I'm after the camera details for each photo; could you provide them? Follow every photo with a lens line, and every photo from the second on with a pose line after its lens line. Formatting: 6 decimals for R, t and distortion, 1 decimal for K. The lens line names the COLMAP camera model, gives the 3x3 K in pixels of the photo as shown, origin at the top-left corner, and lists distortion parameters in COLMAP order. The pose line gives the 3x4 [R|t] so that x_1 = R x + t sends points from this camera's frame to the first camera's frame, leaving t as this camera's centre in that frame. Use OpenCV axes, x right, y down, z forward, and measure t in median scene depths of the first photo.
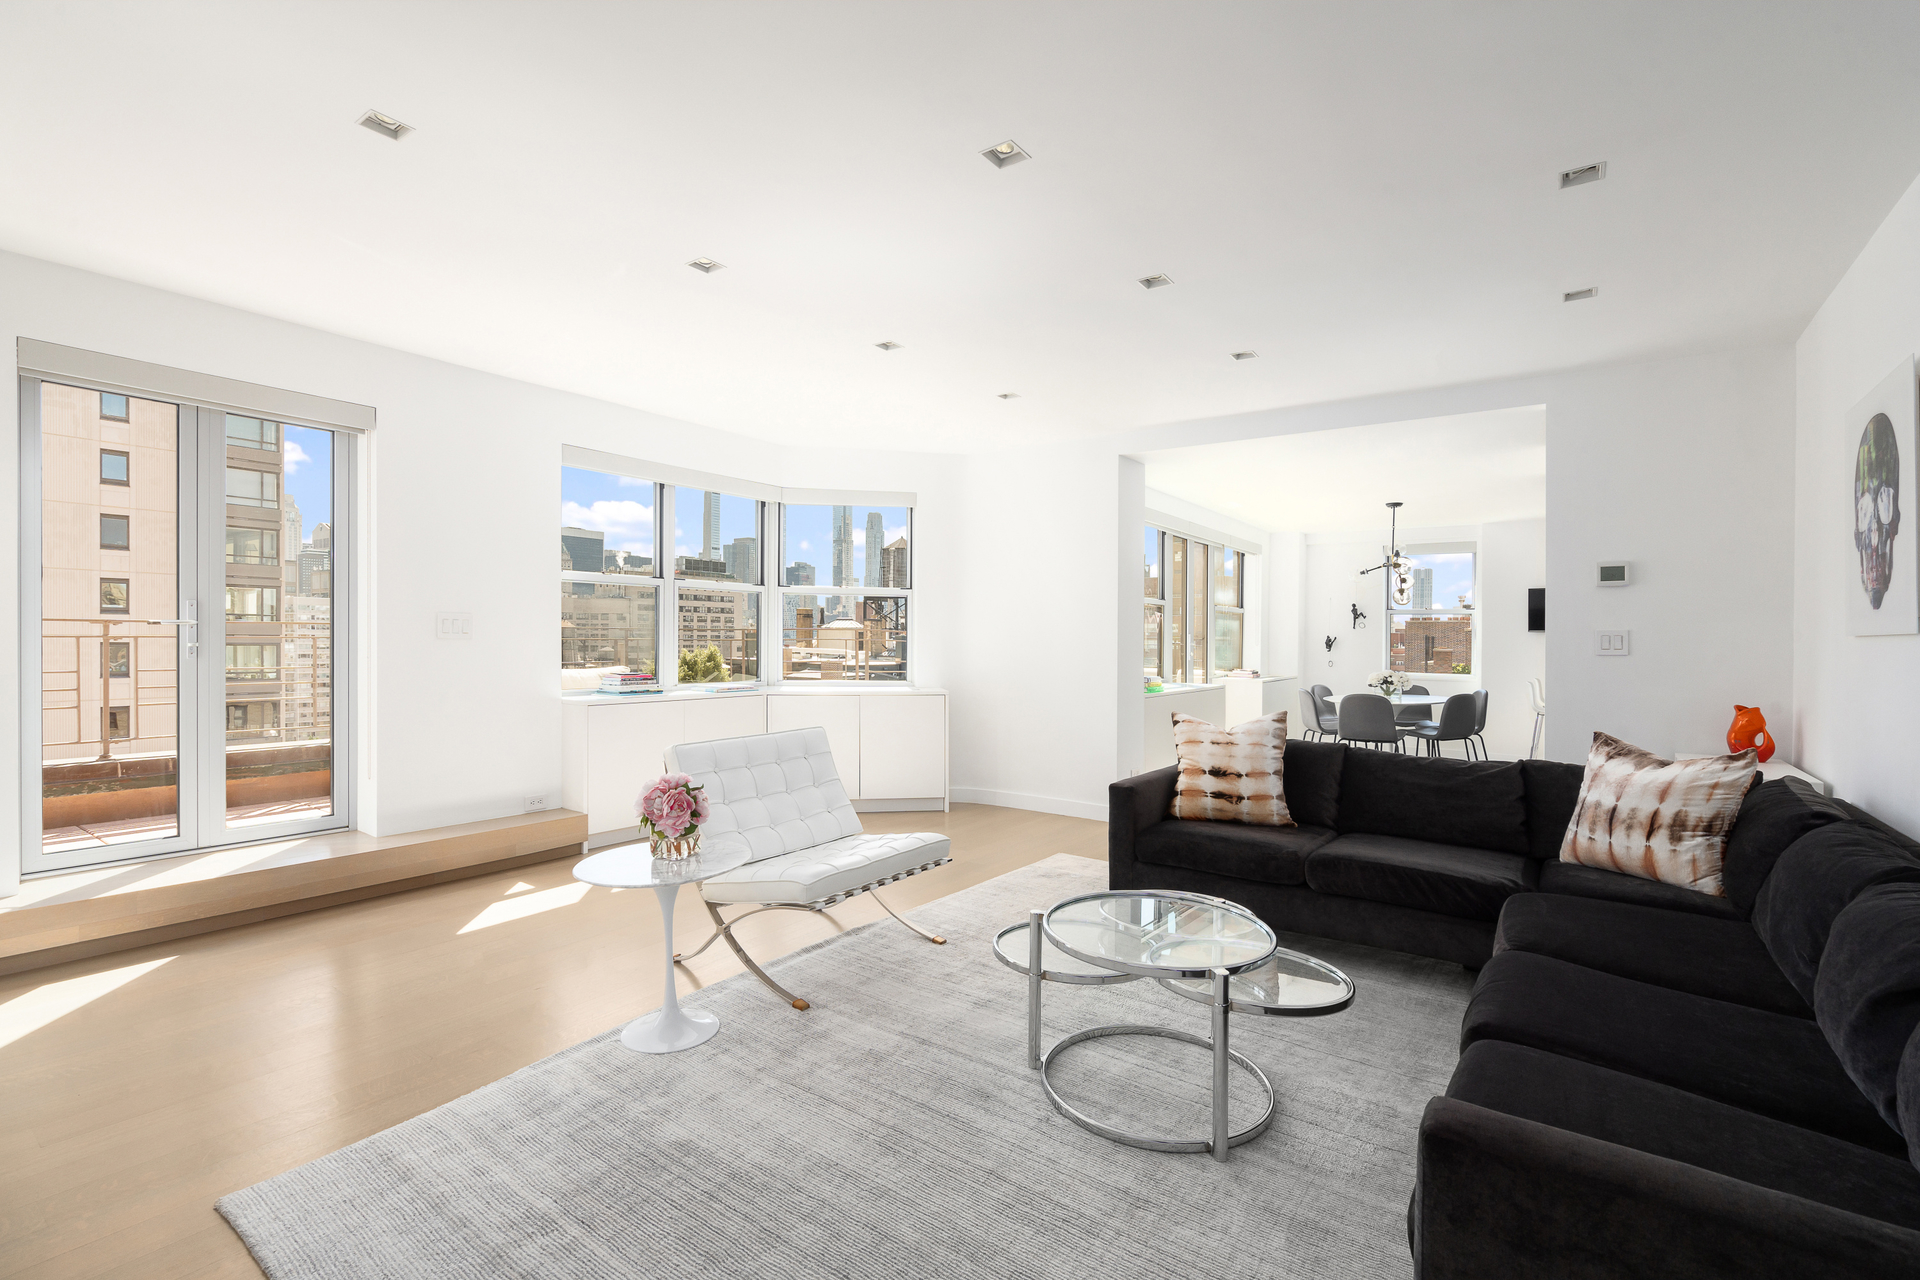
lens RADIAL K [[875.6, 0, 960.0], [0, 875.6, 640.0], [0, 0, 1]] dist [0.001644, 0.000580]
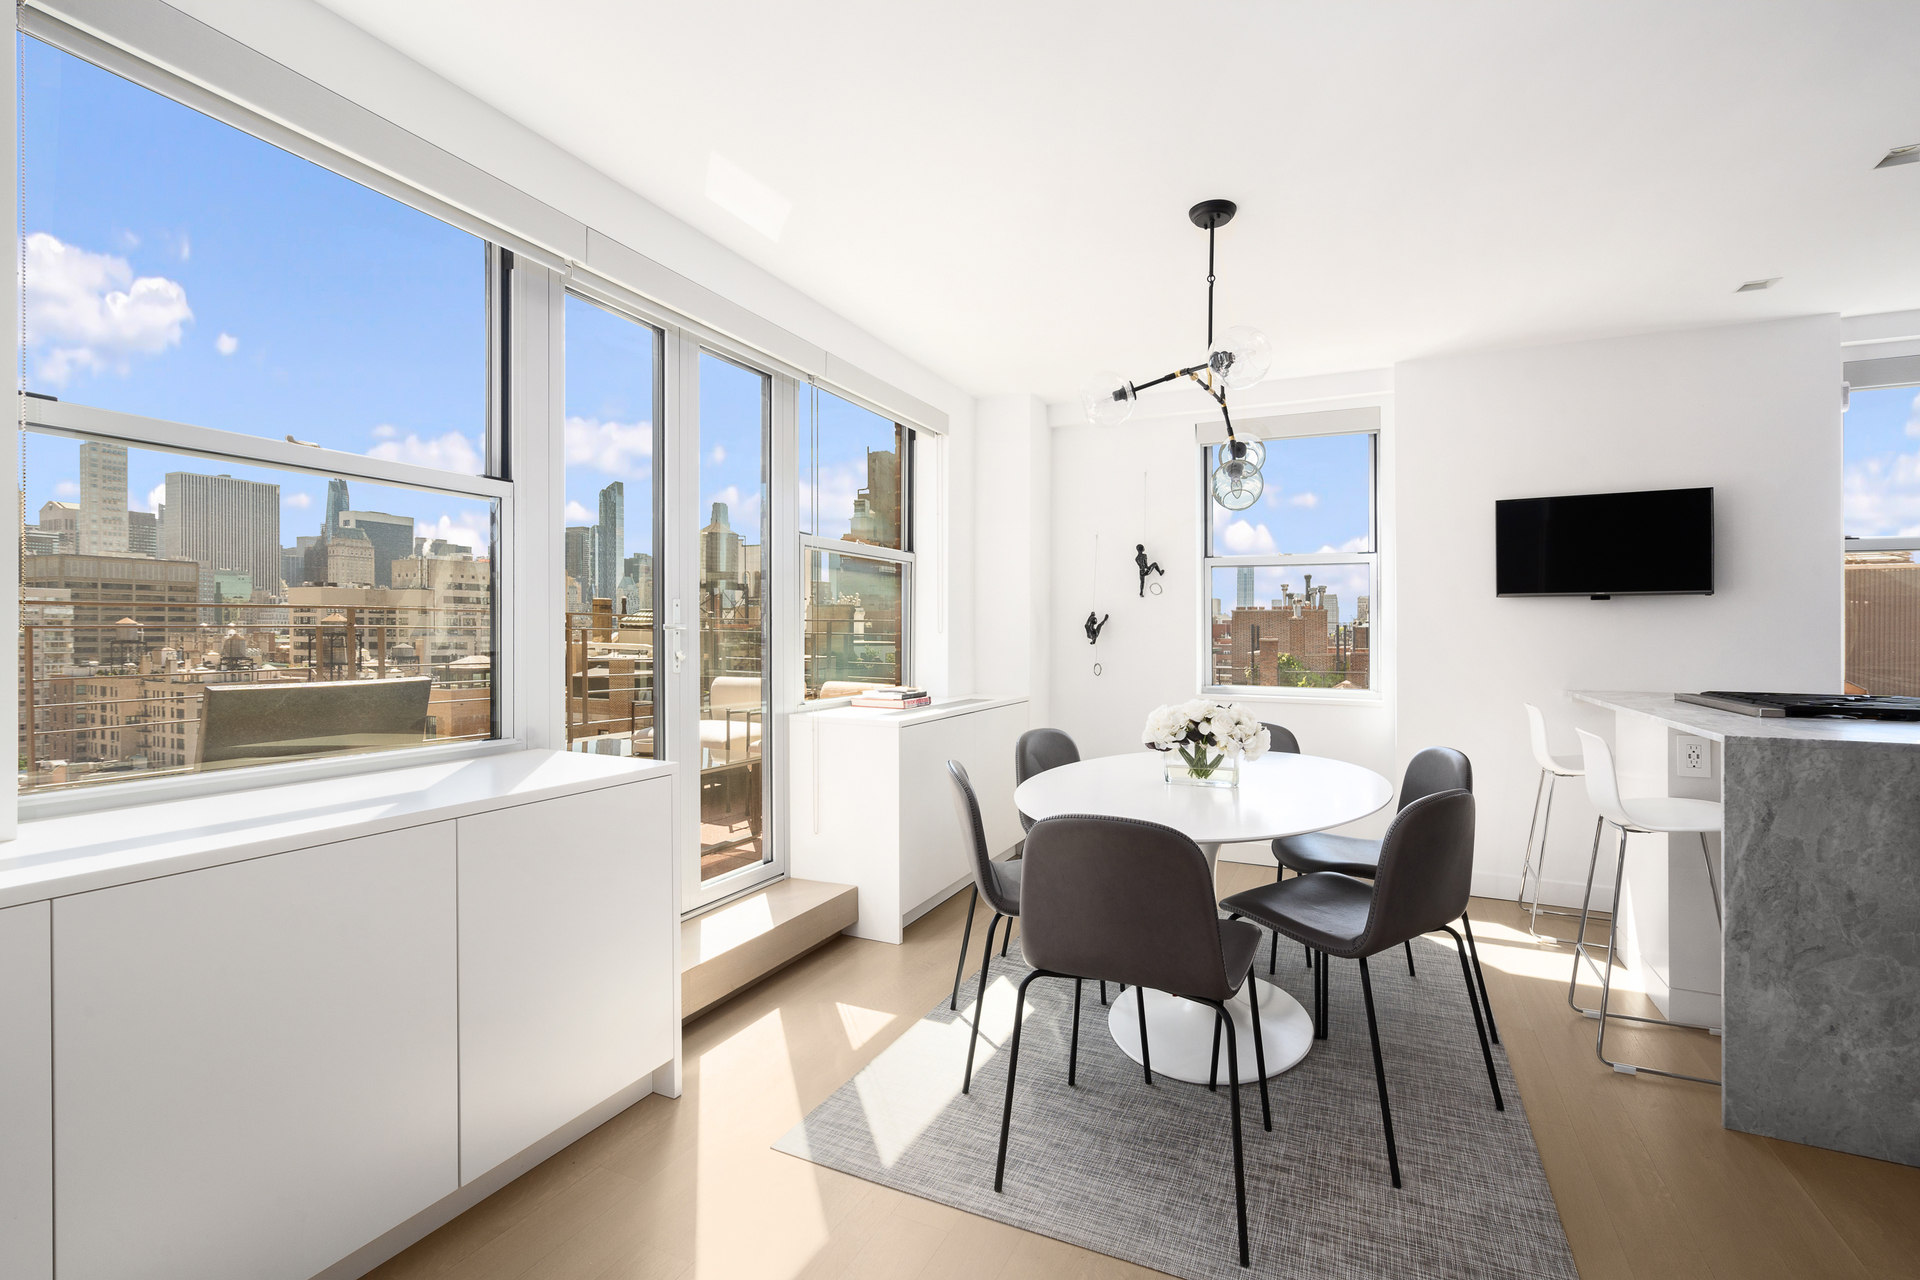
lens RADIAL K [[875.6, 0, 960.0], [0, 875.6, 640.0], [0, 0, 1]] dist [0.001644, 0.000580]
pose [[0.985588, -0.007854, 0.168983, 0.044102], [0.006476, 0.999941, 0.008708, 0.001015], [-0.169042, -0.007488, 0.985580, 0.088506]]
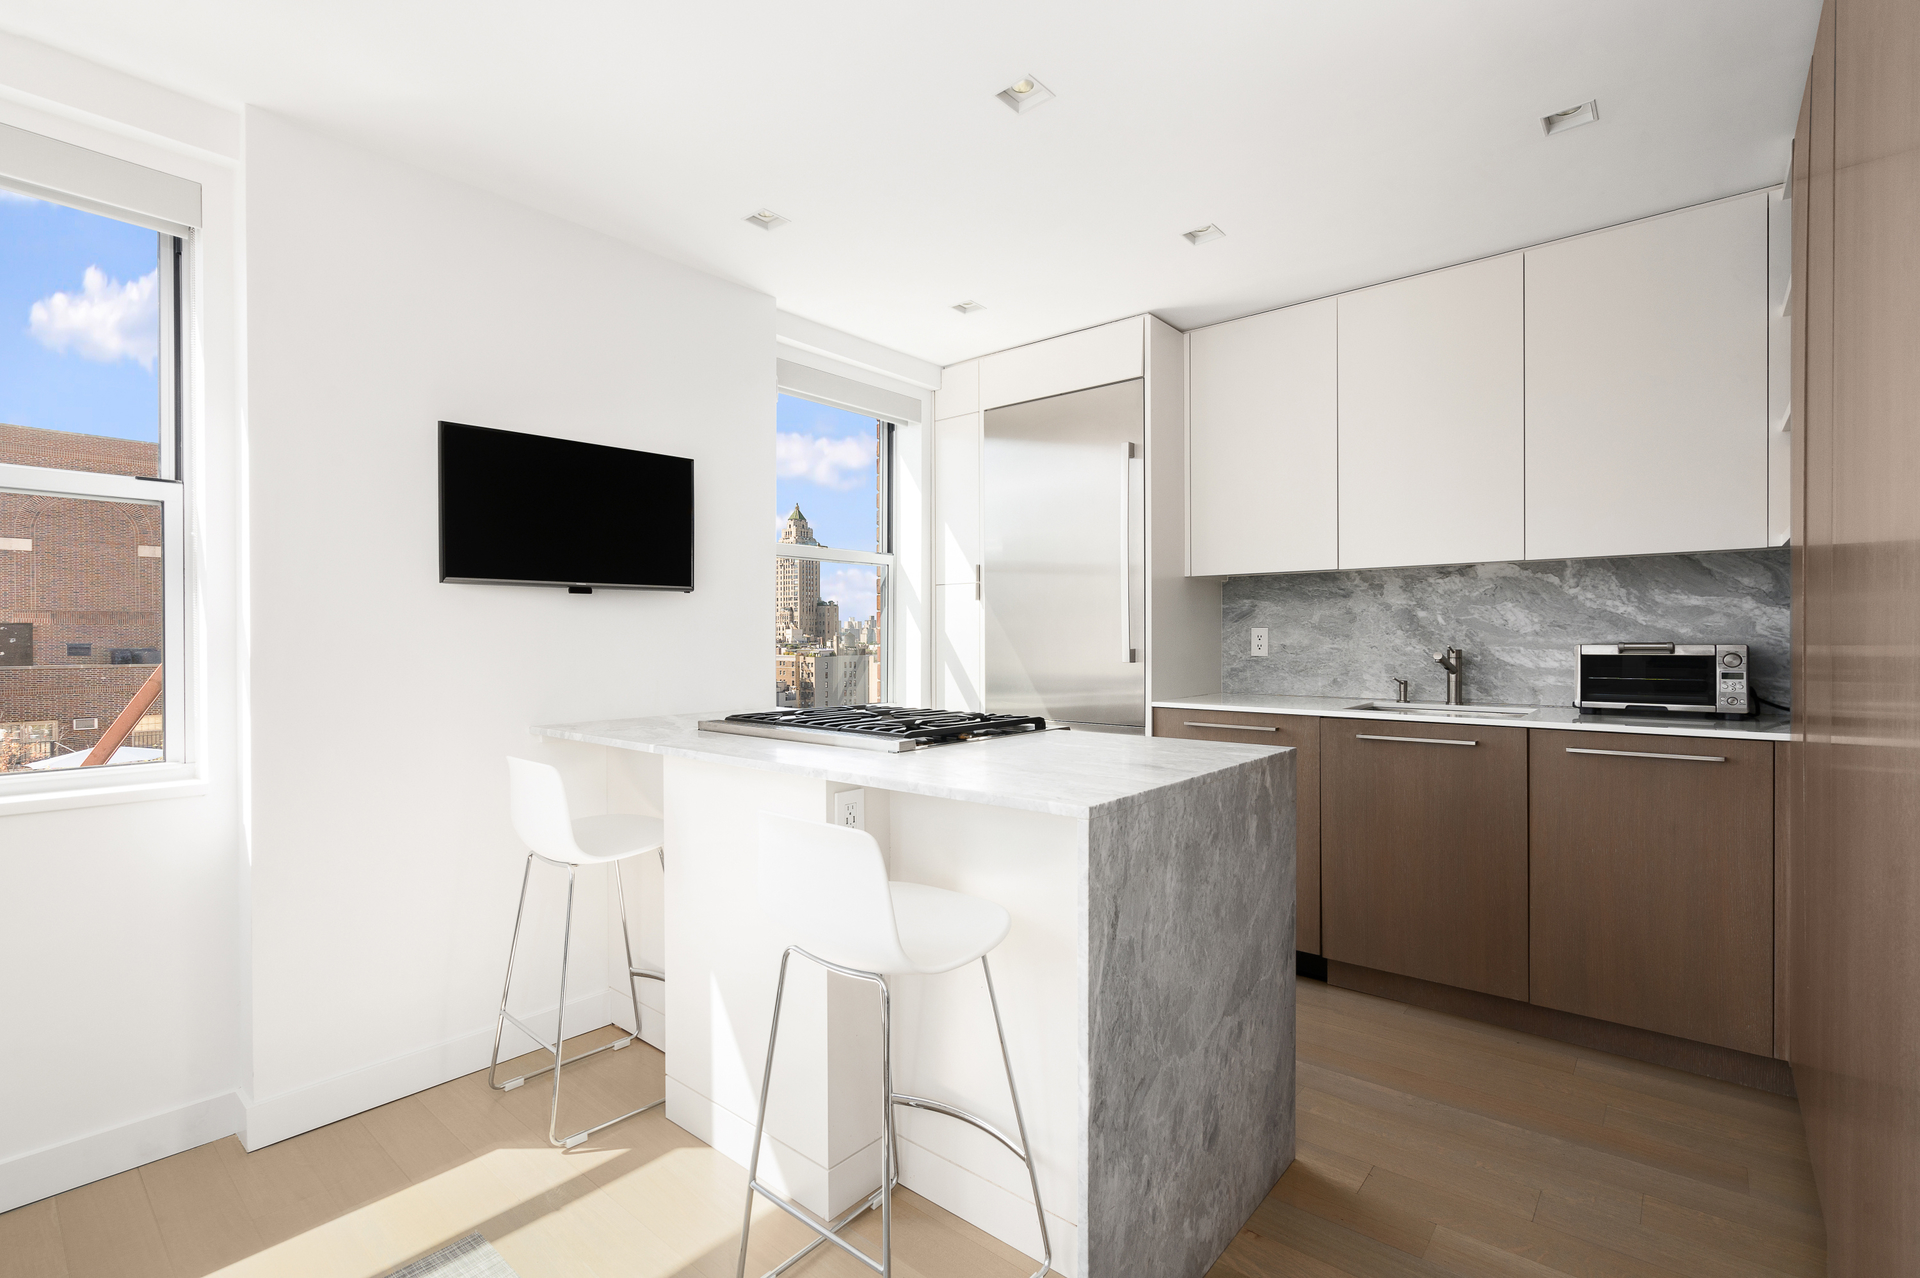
lens RADIAL K [[875.6, 0, 960.0], [0, 875.6, 639.0], [0, 0, 1]] dist [0.001644, 0.000580]
pose [[0.107992, -0.014180, 0.994051, 0.205714], [0.005609, 0.999891, 0.013654, -0.001562], [-0.994136, 0.004102, 0.108060, 0.440650]]
